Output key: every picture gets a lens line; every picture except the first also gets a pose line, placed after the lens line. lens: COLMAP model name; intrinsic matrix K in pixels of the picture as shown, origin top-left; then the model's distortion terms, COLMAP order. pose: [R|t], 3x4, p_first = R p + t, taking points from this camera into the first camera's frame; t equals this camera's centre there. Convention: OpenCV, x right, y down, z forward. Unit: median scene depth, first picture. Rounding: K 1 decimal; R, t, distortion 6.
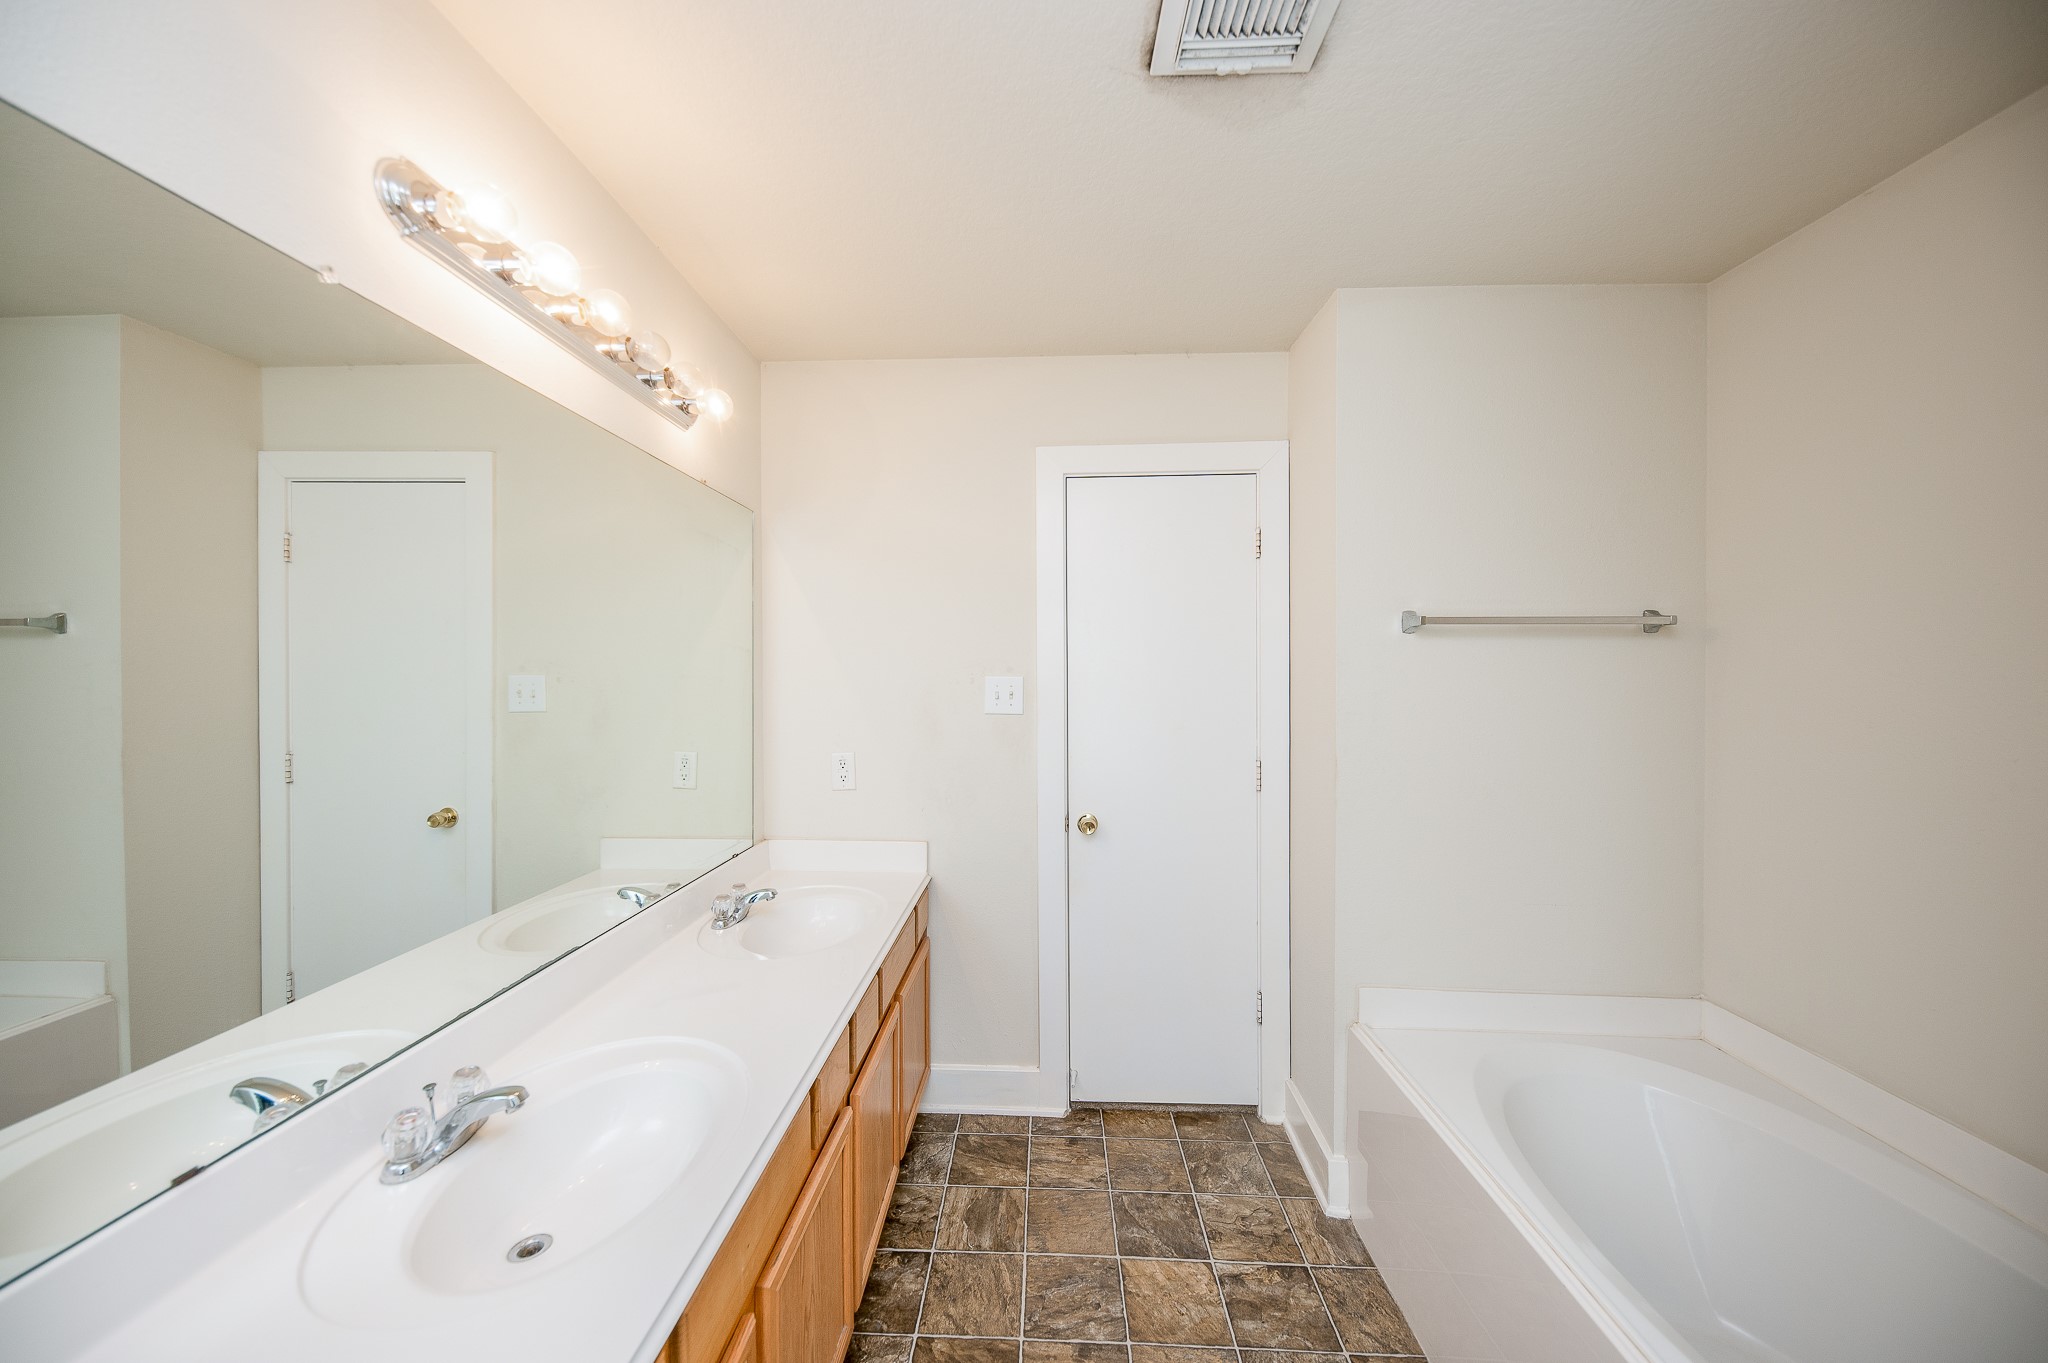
lens RADIAL K [[724.7, 0, 1026.3], [0, 724.7, 675.9], [0, 0, 1]] dist [0.011301, -0.008126]
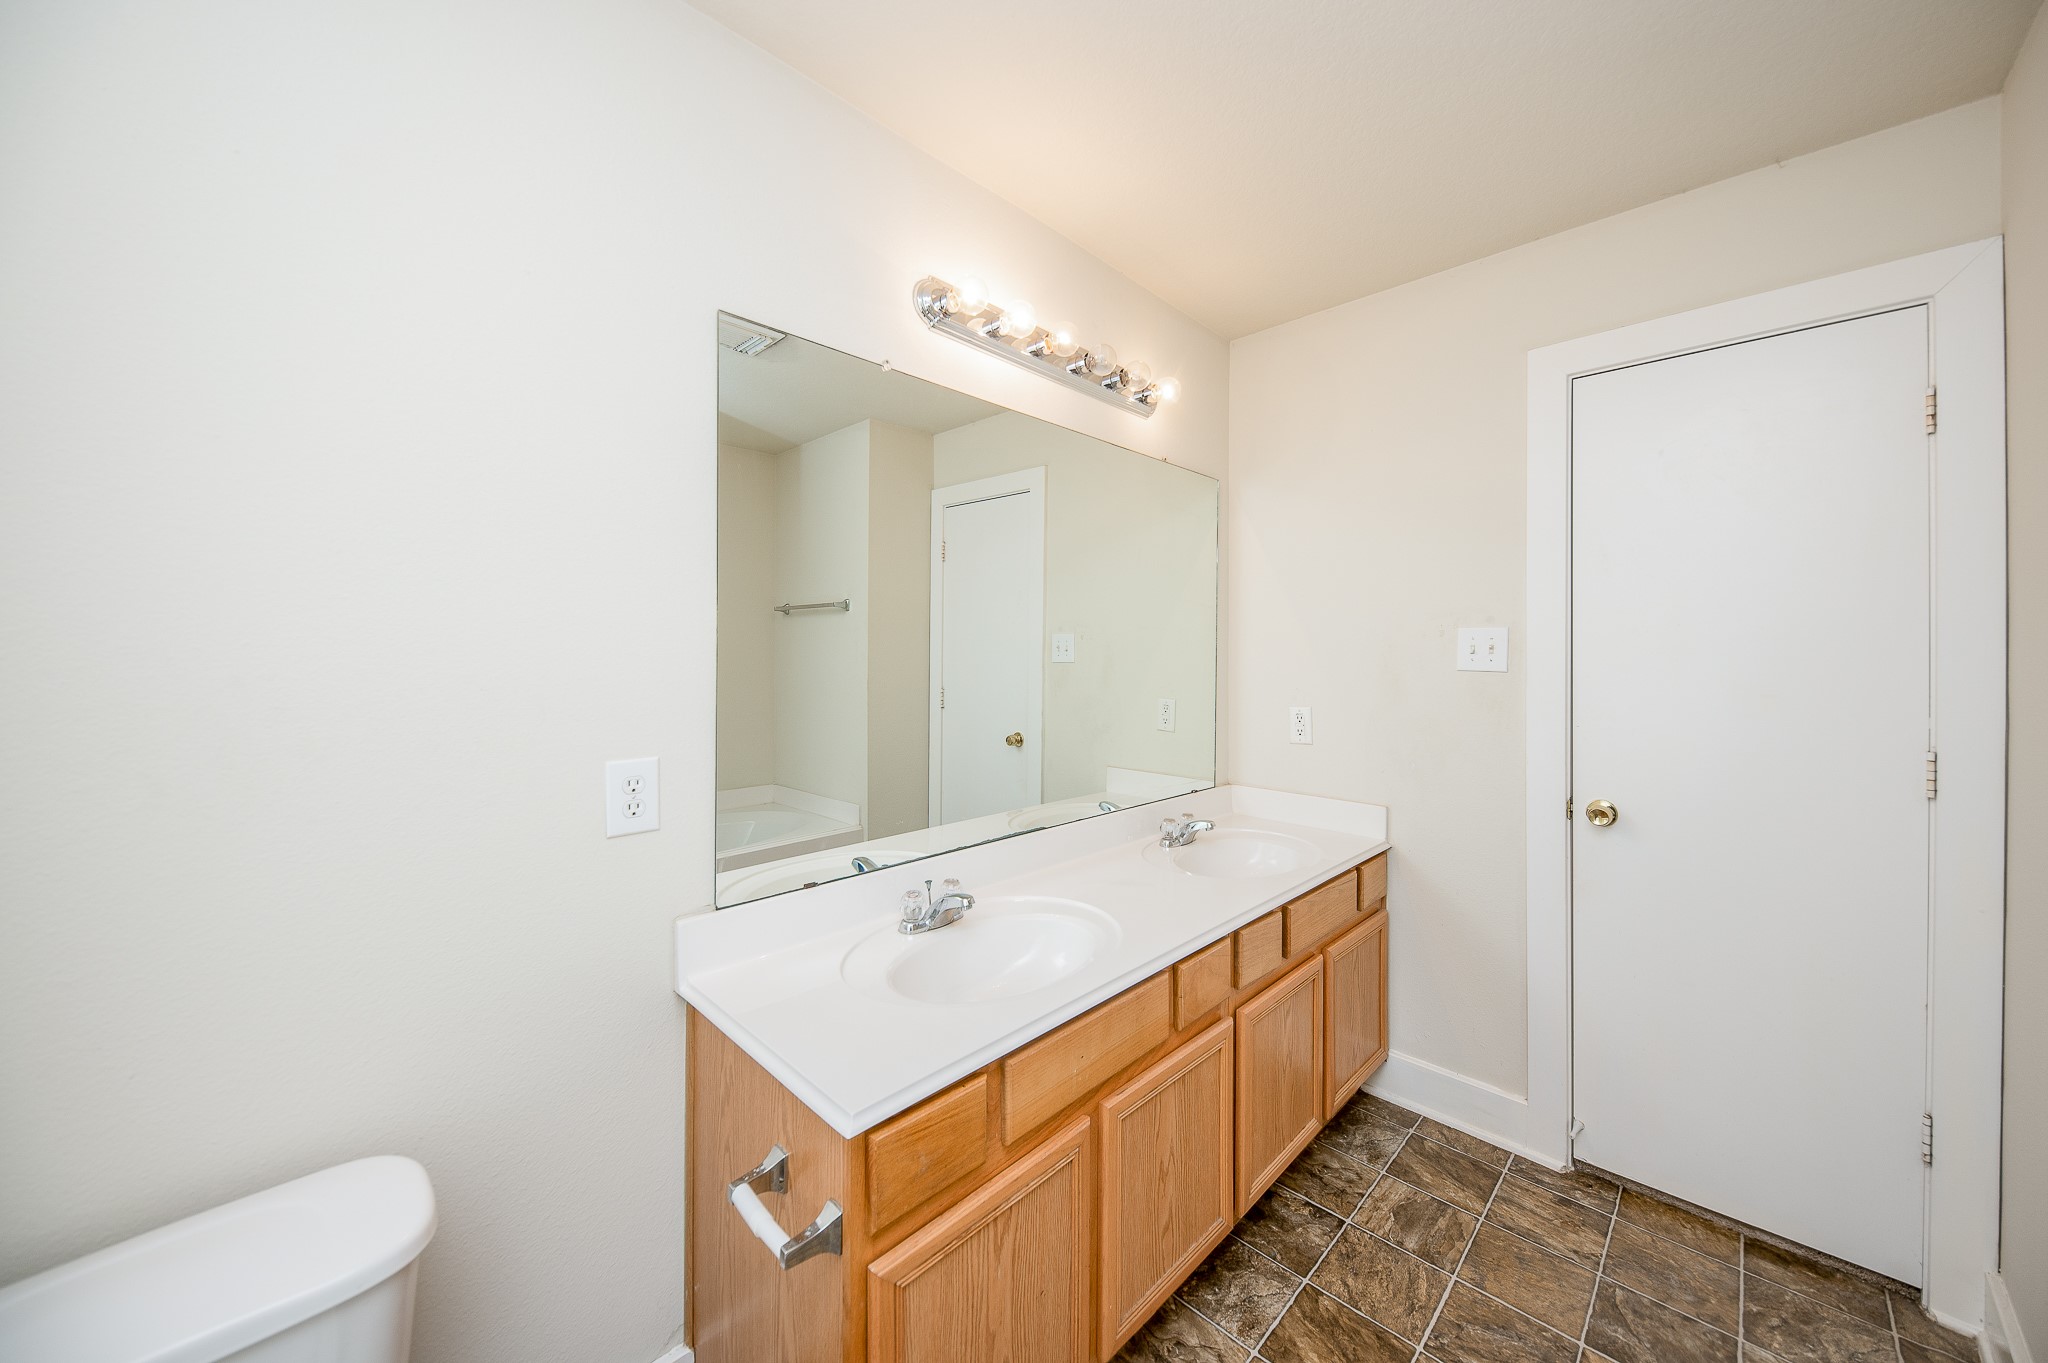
lens RADIAL K [[736.3, 0, 1040.3], [0, 736.3, 650.9], [0, 0, 1]] dist [-0.000225, -0.005501]
pose [[0.742203, 0.002173, -0.670172, 0.188468], [-0.009076, 0.999936, -0.006809, 0.044937], [0.670114, 0.011136, 0.742175, 0.004915]]
